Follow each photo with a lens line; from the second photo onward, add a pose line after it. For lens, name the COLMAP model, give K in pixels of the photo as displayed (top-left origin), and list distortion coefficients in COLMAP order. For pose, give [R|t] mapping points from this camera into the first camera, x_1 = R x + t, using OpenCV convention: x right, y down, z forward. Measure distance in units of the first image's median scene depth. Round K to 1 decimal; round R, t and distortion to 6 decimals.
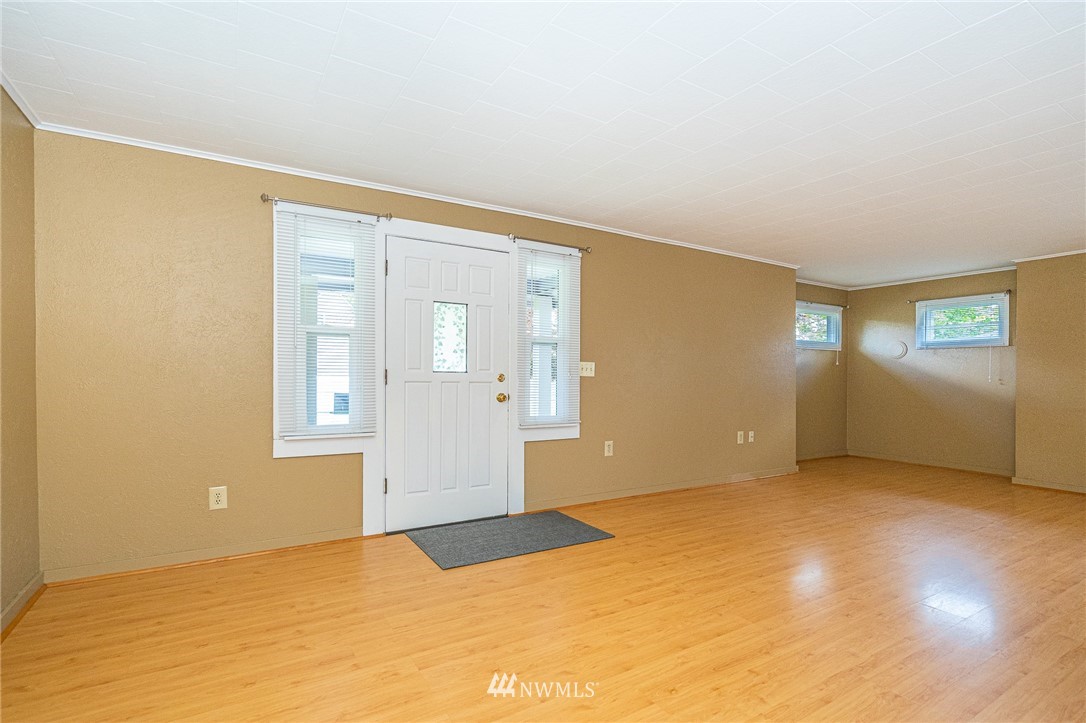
lens RADIAL K [[514.0, 0, 543.8], [0, 514.0, 380.0], [0, 0, 1]] dist [0.021757, 0.000115]
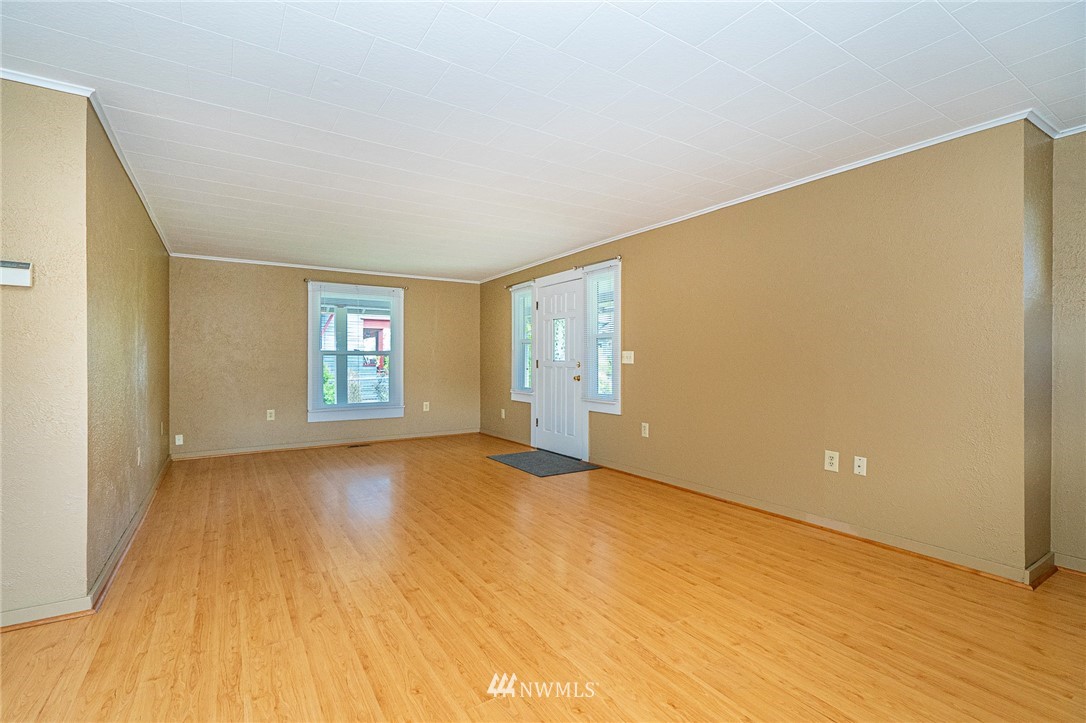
lens RADIAL K [[514.6, 0, 539.2], [0, 514.6, 362.7], [0, 0, 1]] dist [-0.001865, -0.000208]
pose [[0.000011, 0.000904, -1.000000, 1.296001], [-0.000965, 0.999999, 0.000904, -0.010457], [1.000000, 0.000965, 0.000012, 0.828372]]
